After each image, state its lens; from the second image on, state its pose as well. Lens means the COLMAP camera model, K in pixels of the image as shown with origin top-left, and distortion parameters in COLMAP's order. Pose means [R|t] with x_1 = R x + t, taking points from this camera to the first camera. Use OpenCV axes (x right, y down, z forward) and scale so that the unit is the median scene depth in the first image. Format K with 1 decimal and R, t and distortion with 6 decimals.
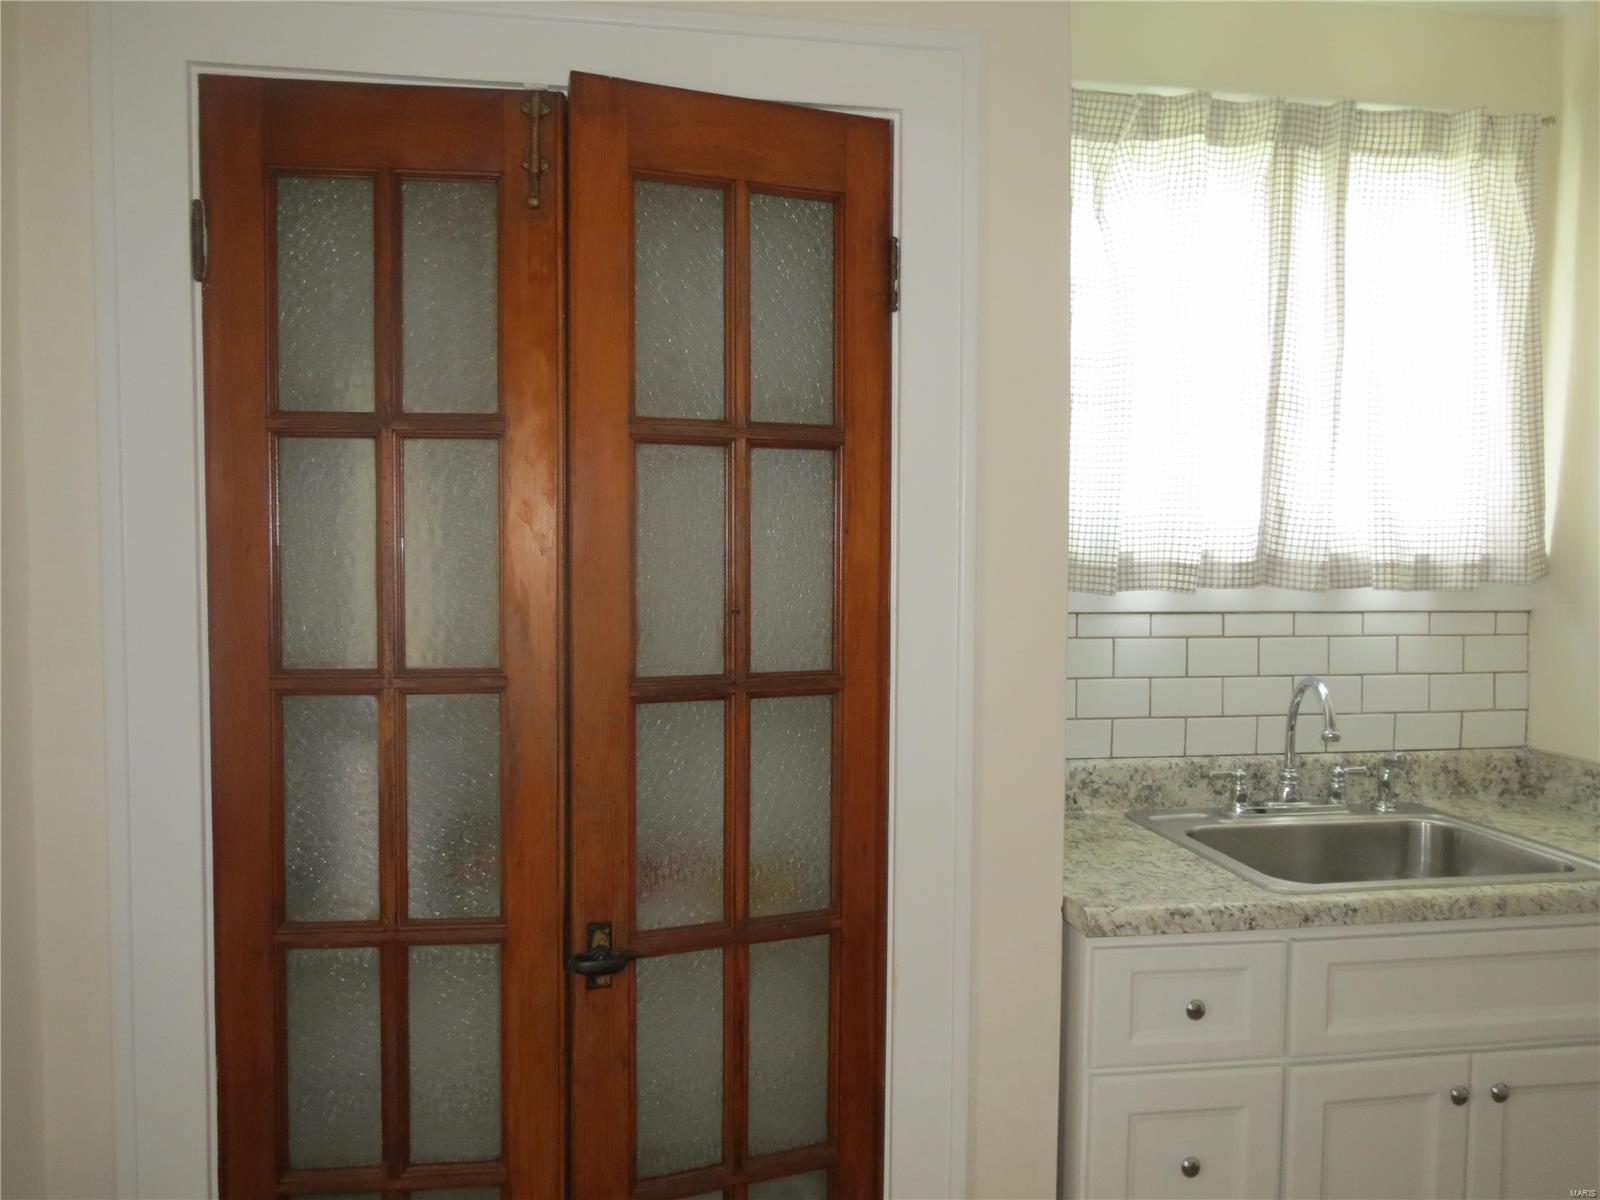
lens RADIAL K [[1187.3, 0, 796.5], [0, 1187.3, 608.3], [0, 0, 1]] dist [-0.012497, -0.004421]
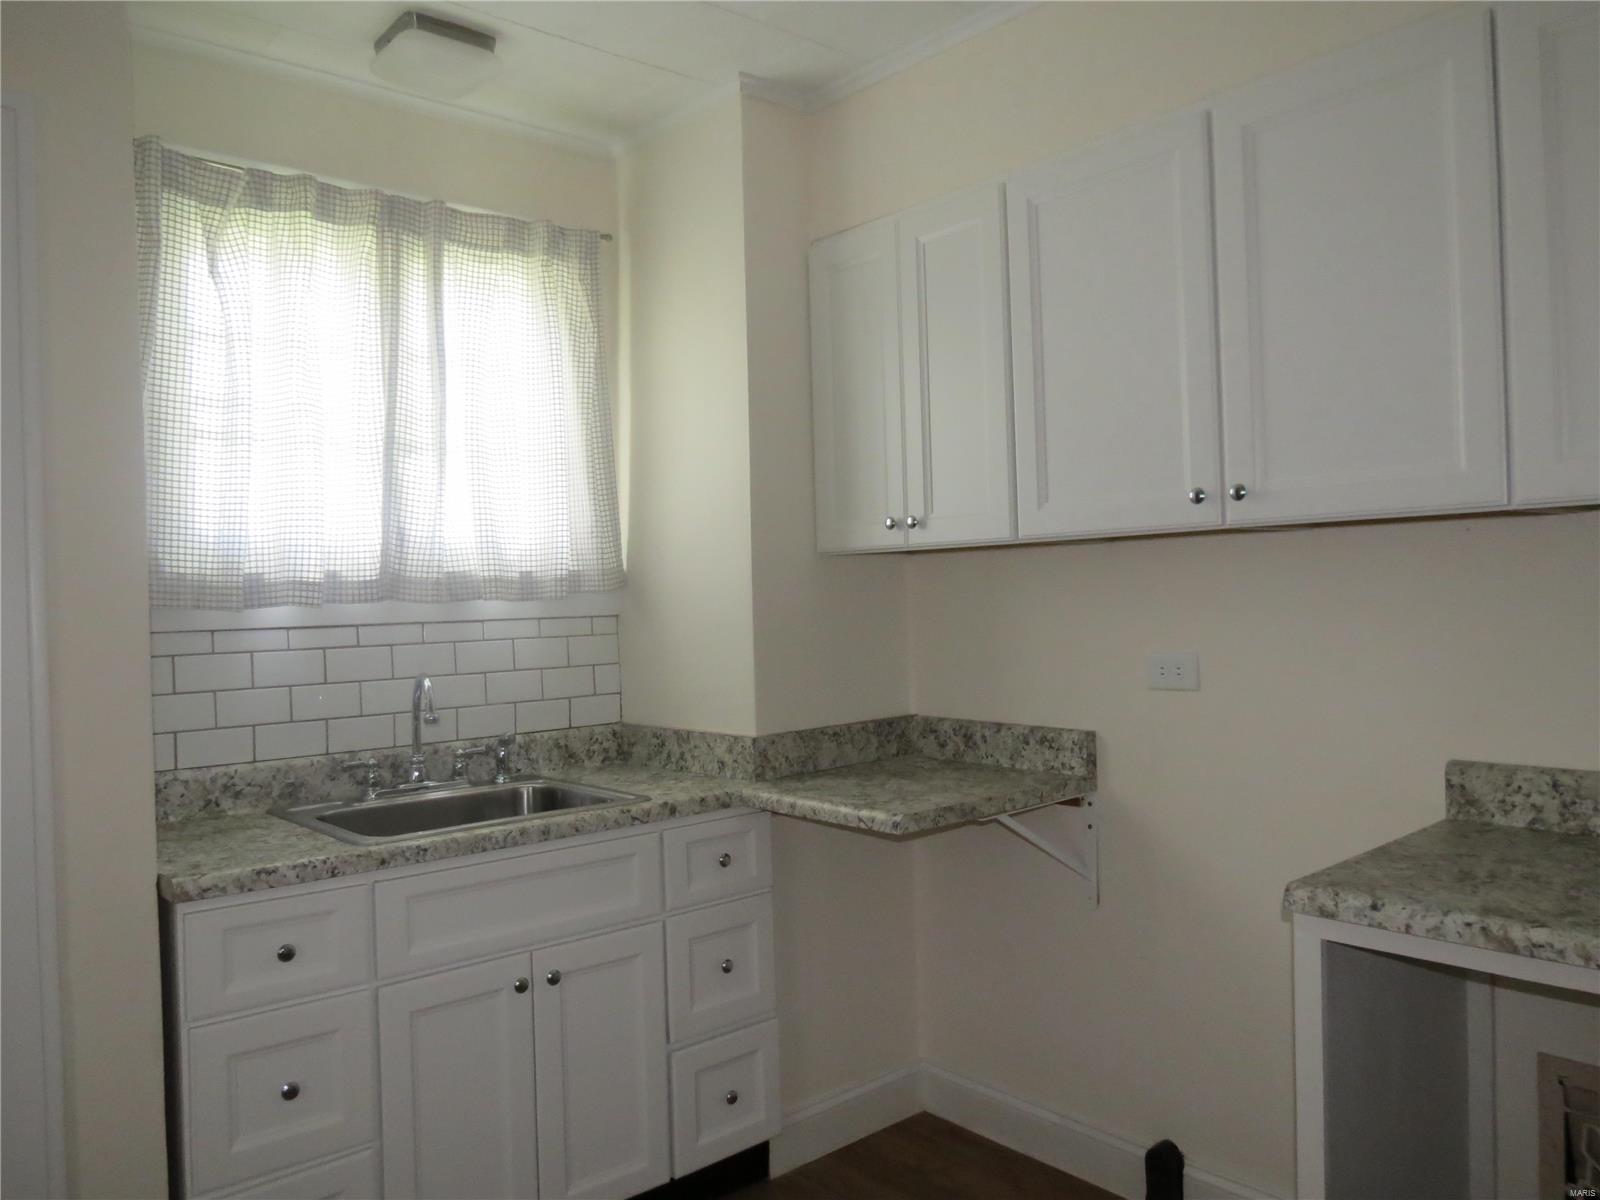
lens RADIAL K [[1187.3, 0, 811.0], [0, 1187.3, 604.4], [0, 0, 1]] dist [-0.012497, -0.004421]
pose [[0.839568, -0.033834, 0.542200, 0.111142], [0.059835, 0.997746, -0.030390, 0.045897], [-0.539949, 0.057957, 0.839700, -0.207332]]
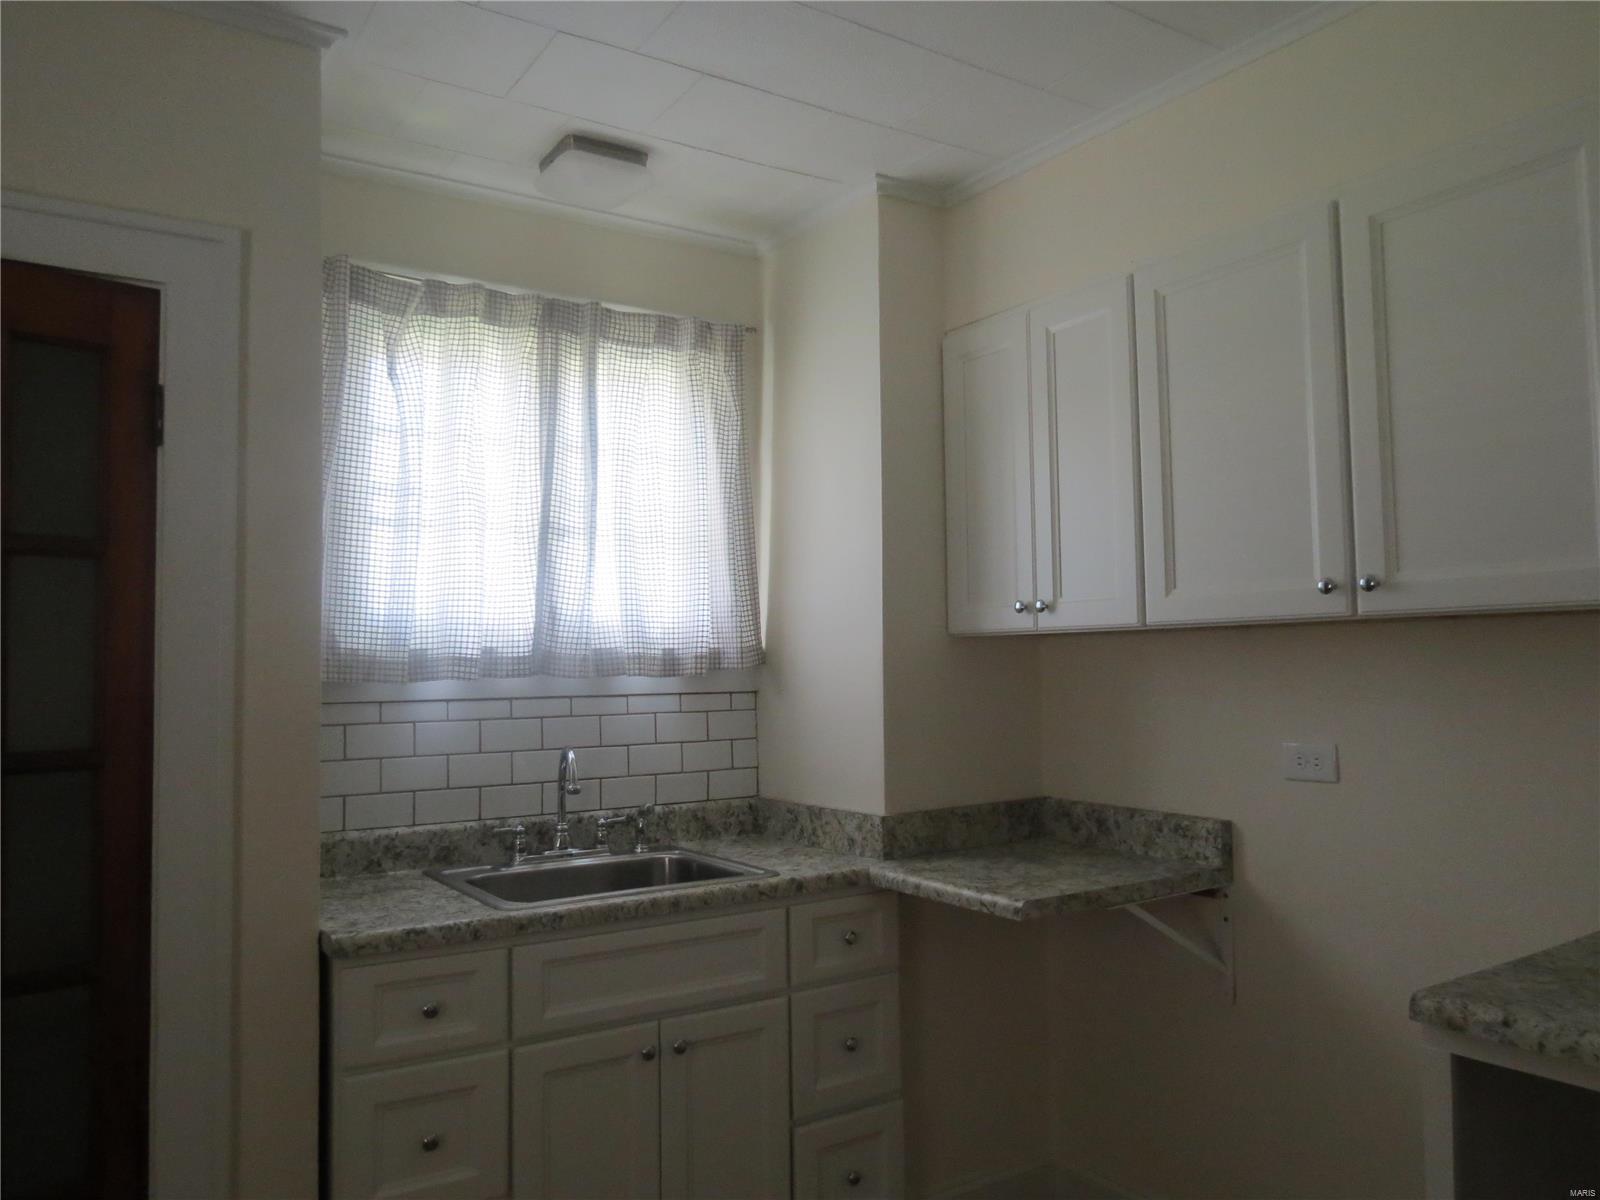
lens RADIAL K [[1187.3, 0, 810.7], [0, 1187.3, 604.6], [0, 0, 1]] dist [-0.012497, -0.004421]
pose [[0.904771, 0.003304, 0.425886, 0.123273], [0.040118, 0.994862, -0.092948, 0.034417], [-0.424005, 0.101182, 0.899990, -0.245968]]
